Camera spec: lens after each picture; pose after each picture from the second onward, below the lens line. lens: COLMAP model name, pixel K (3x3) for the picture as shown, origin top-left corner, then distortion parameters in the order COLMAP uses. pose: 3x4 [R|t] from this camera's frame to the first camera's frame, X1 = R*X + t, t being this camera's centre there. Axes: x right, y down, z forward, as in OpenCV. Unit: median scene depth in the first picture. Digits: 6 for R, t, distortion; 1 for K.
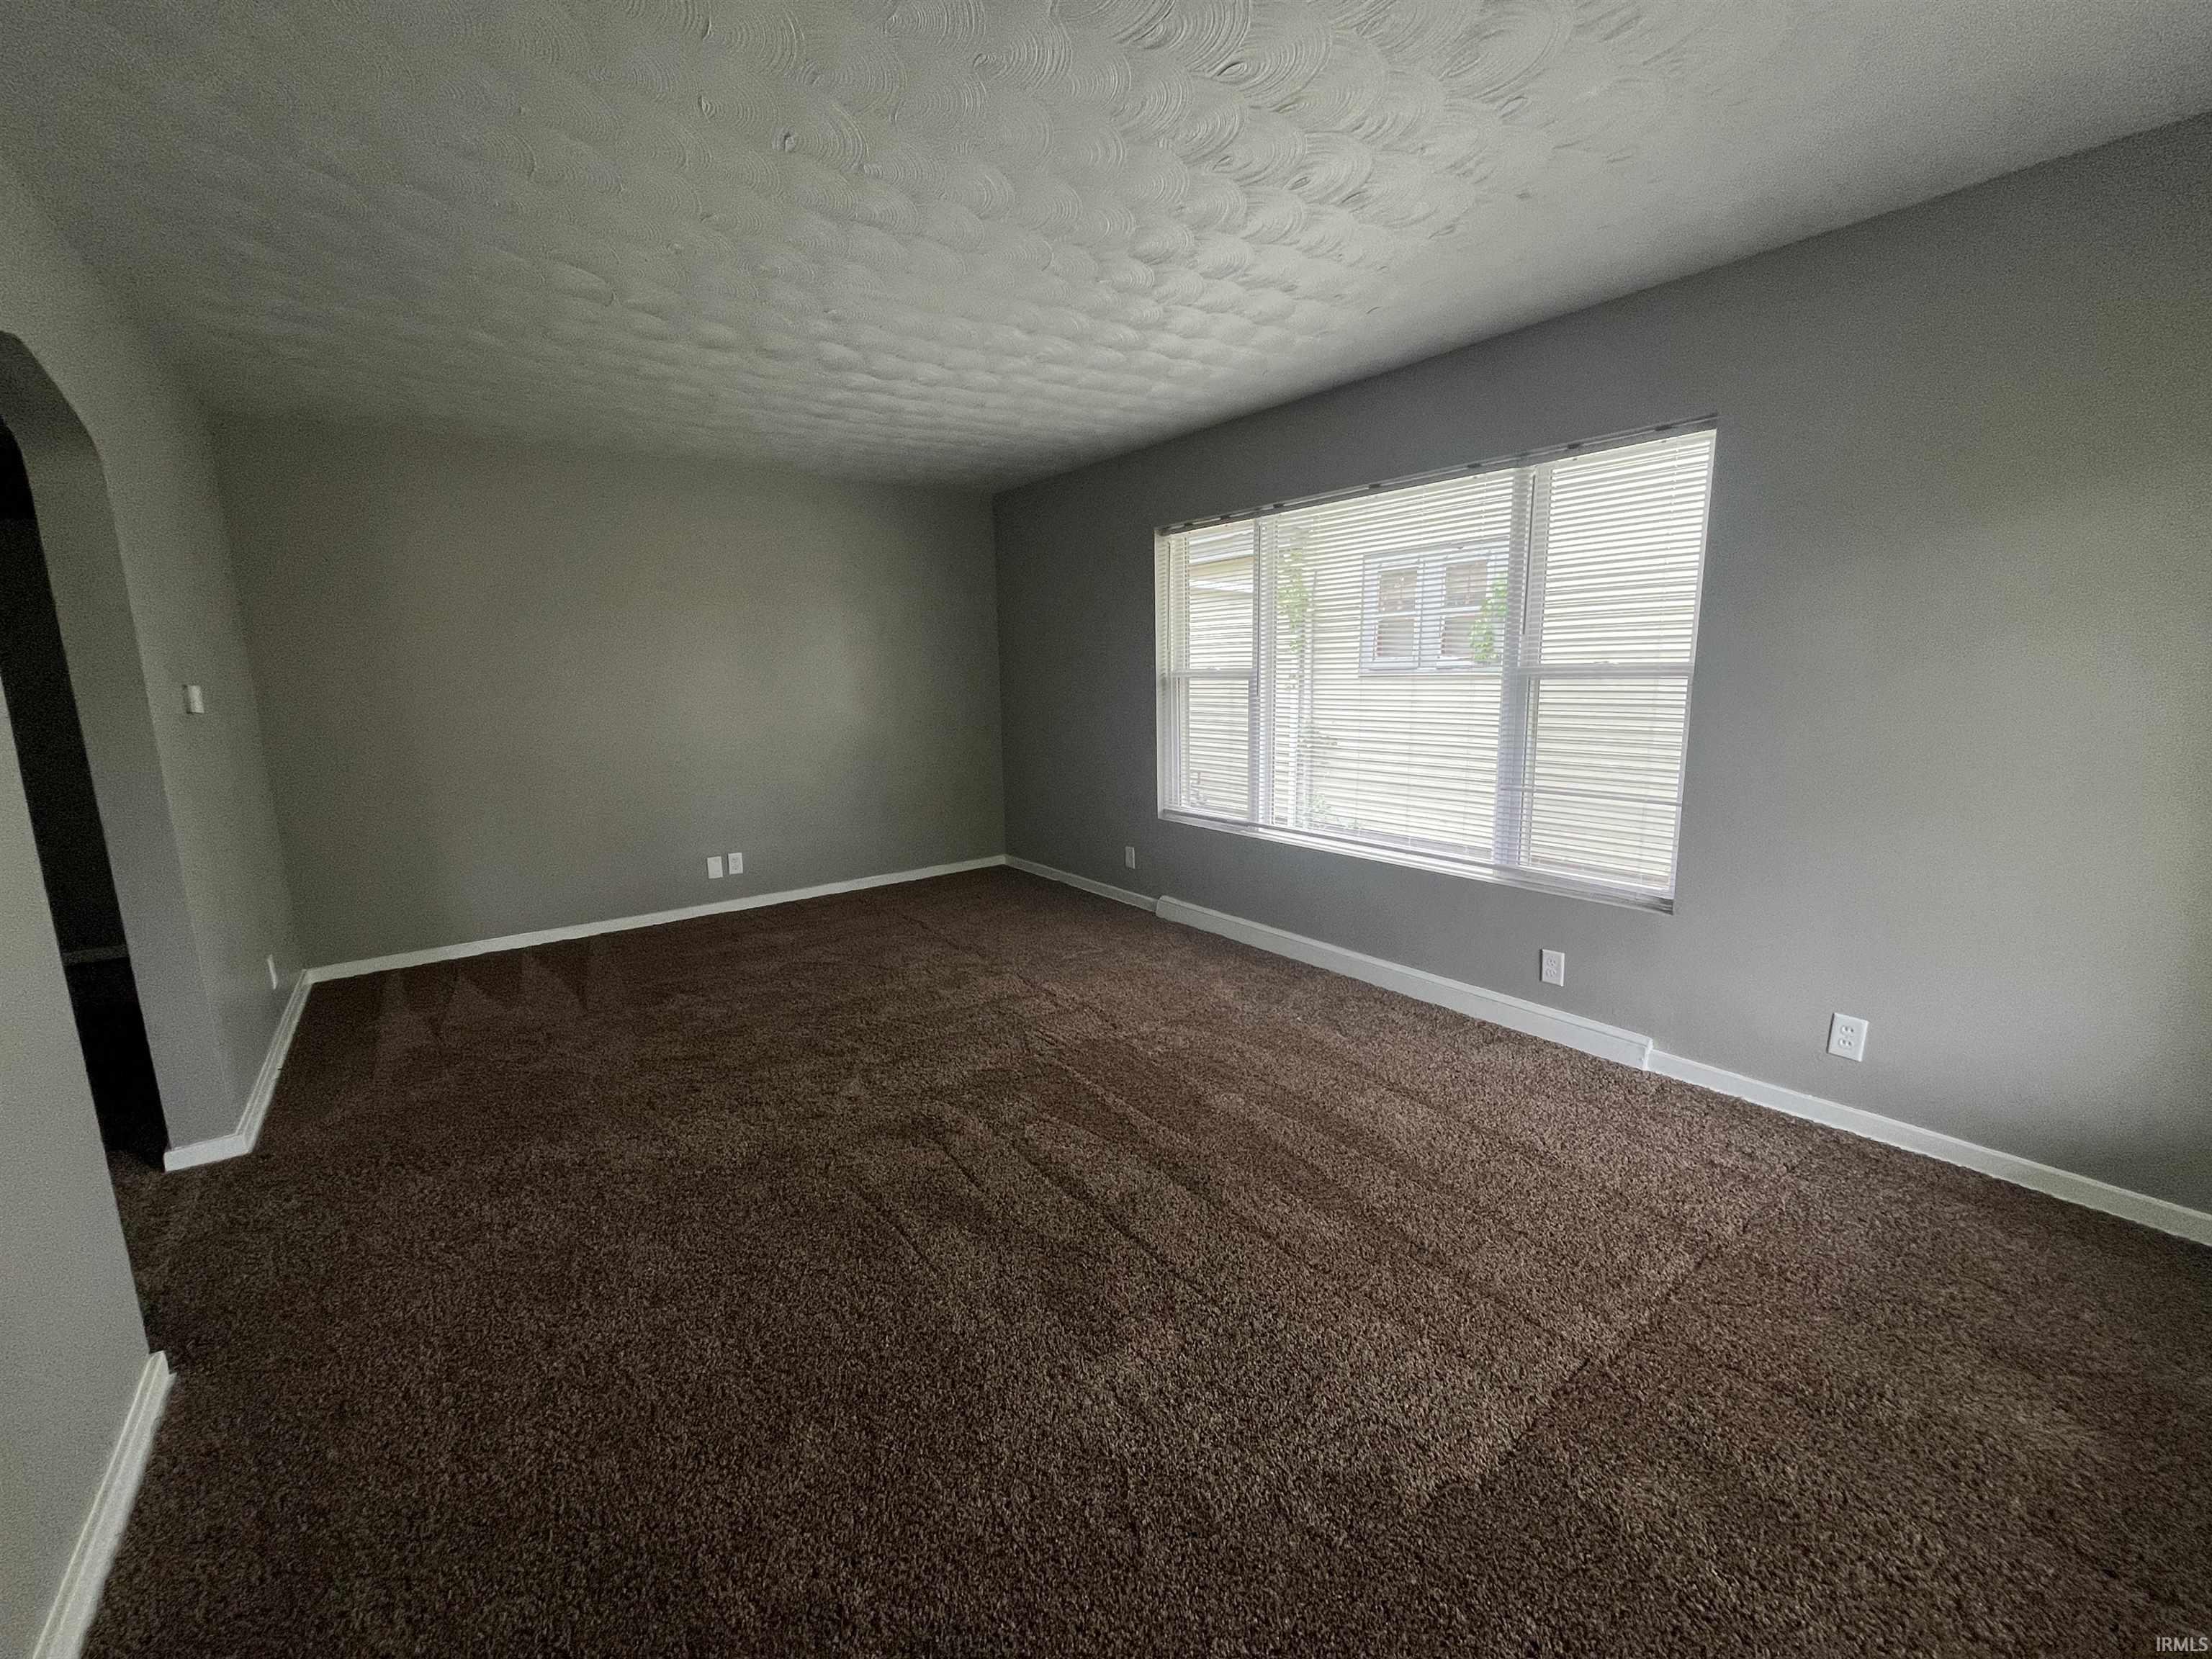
lens RADIAL K [[893.2, 0, 1104.4], [0, 893.2, 833.5], [0, 0, 1]] dist [0.000815, 0.000075]
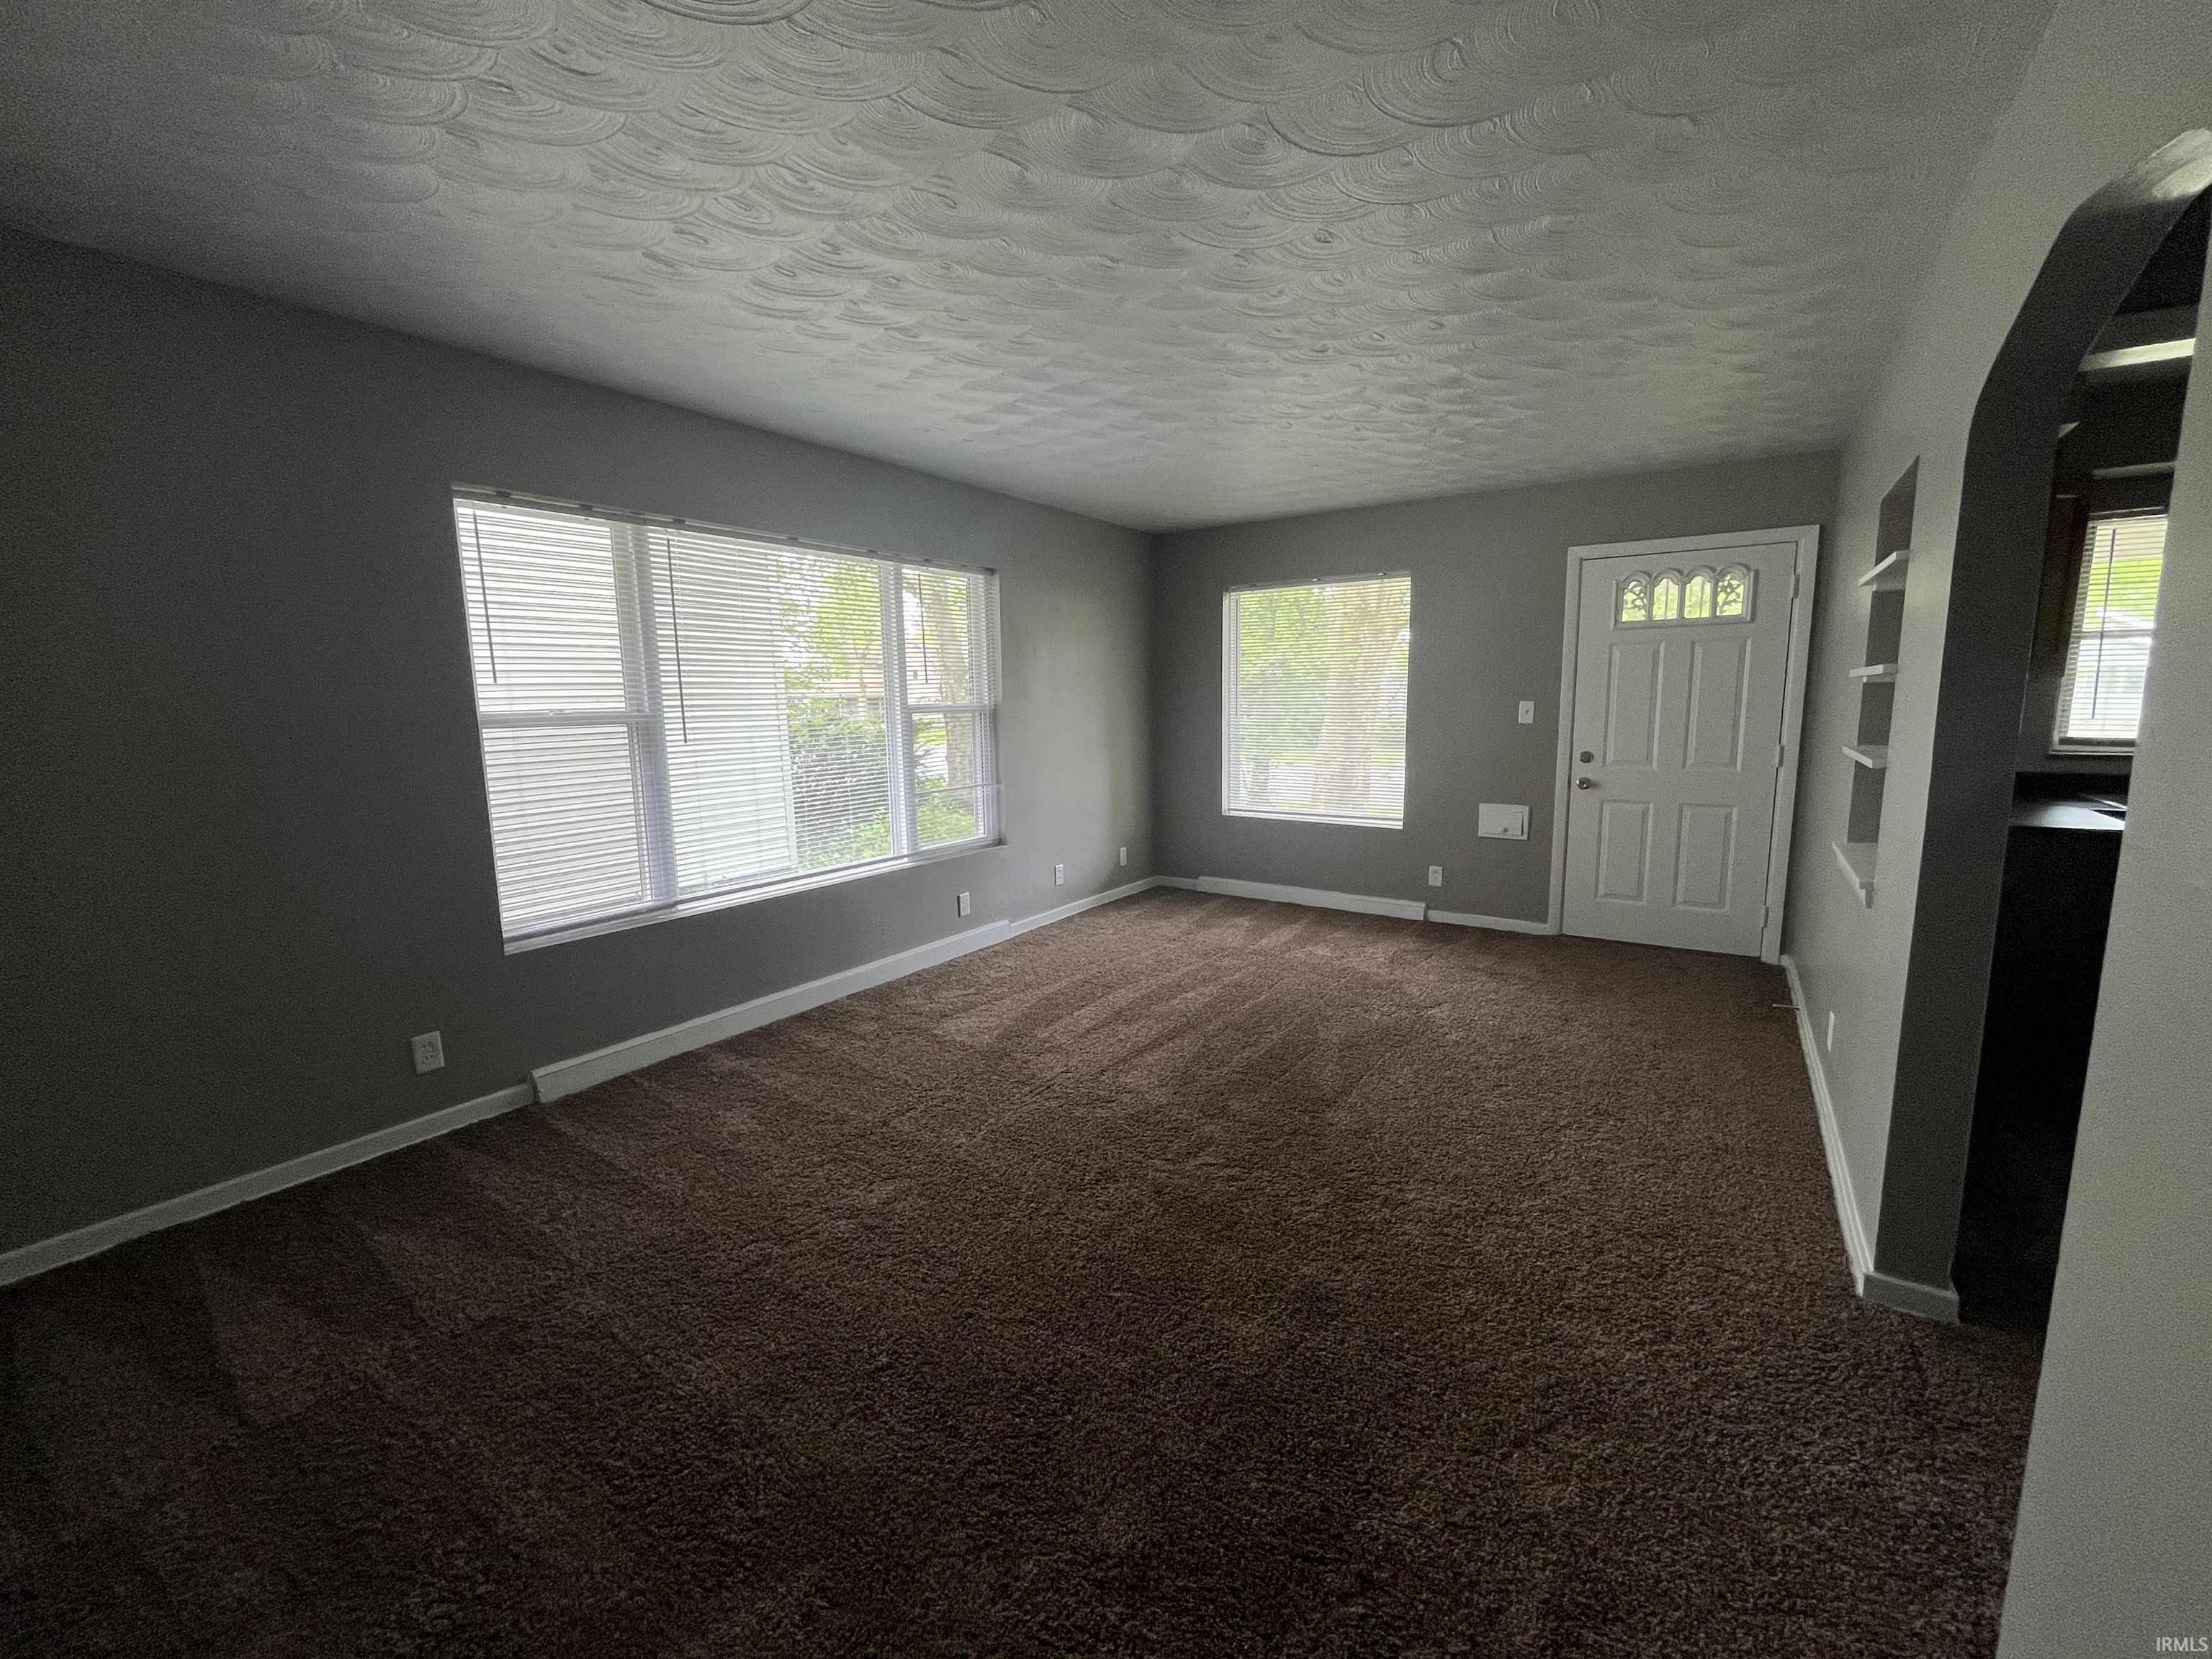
lens RADIAL K [[893.2, 0, 1106.2], [0, 893.2, 820.8], [0, 0, 1]] dist [0.000815, 0.000075]
pose [[-0.311374, -0.121021, 0.942550, -0.739031], [0.183874, 0.965440, 0.184703, -0.166663], [-0.932329, 0.230822, -0.278360, 0.877176]]
